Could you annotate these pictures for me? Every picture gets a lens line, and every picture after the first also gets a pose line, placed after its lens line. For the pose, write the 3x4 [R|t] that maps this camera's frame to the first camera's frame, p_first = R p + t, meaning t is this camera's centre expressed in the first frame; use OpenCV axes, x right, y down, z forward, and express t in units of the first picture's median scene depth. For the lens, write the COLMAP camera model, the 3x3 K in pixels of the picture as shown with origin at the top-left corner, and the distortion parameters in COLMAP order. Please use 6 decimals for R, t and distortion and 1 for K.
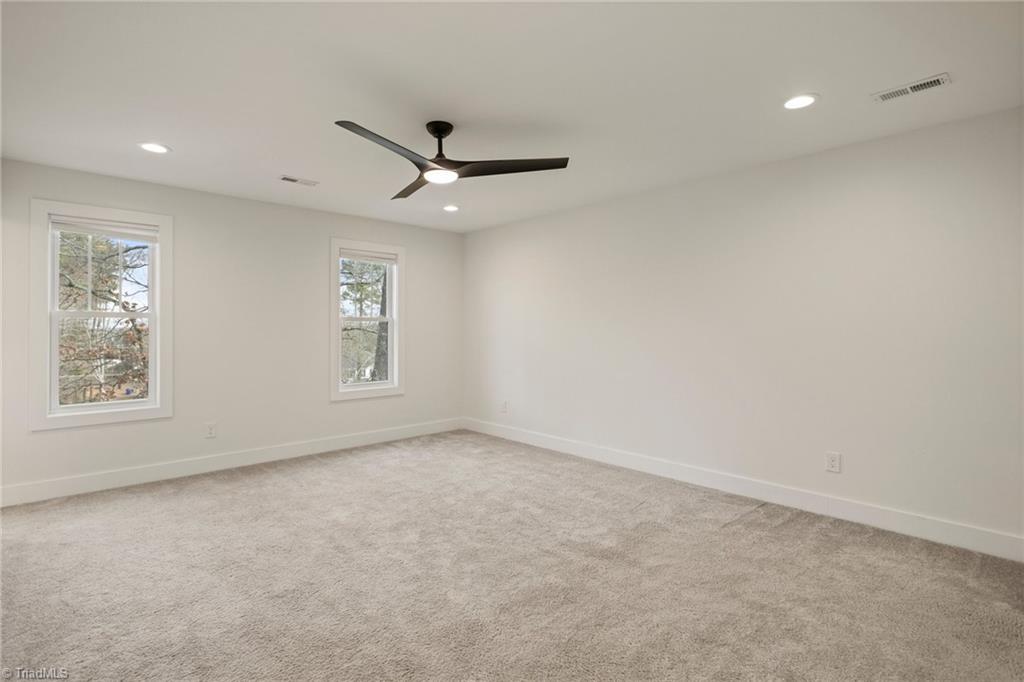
lens RADIAL K [[489.4, 0, 506.3], [0, 489.4, 328.2], [0, 0, 1]] dist [0.000891, 0.000035]
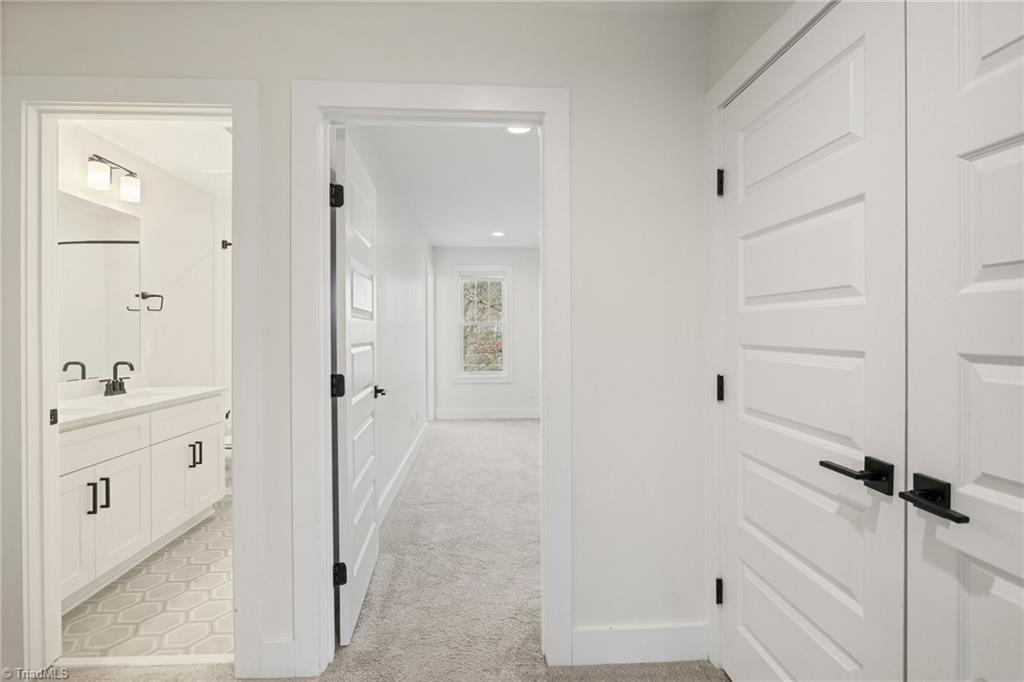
lens RADIAL K [[498.8, 0, 512.4], [0, 498.8, 330.0], [0, 0, 1]] dist [-0.028987, 0.000110]
pose [[0.777952, -0.003067, -0.628317, 0.436105], [0.002691, 0.999995, -0.001550, 0.001020], [0.628318, -0.000485, 0.777956, -0.376164]]
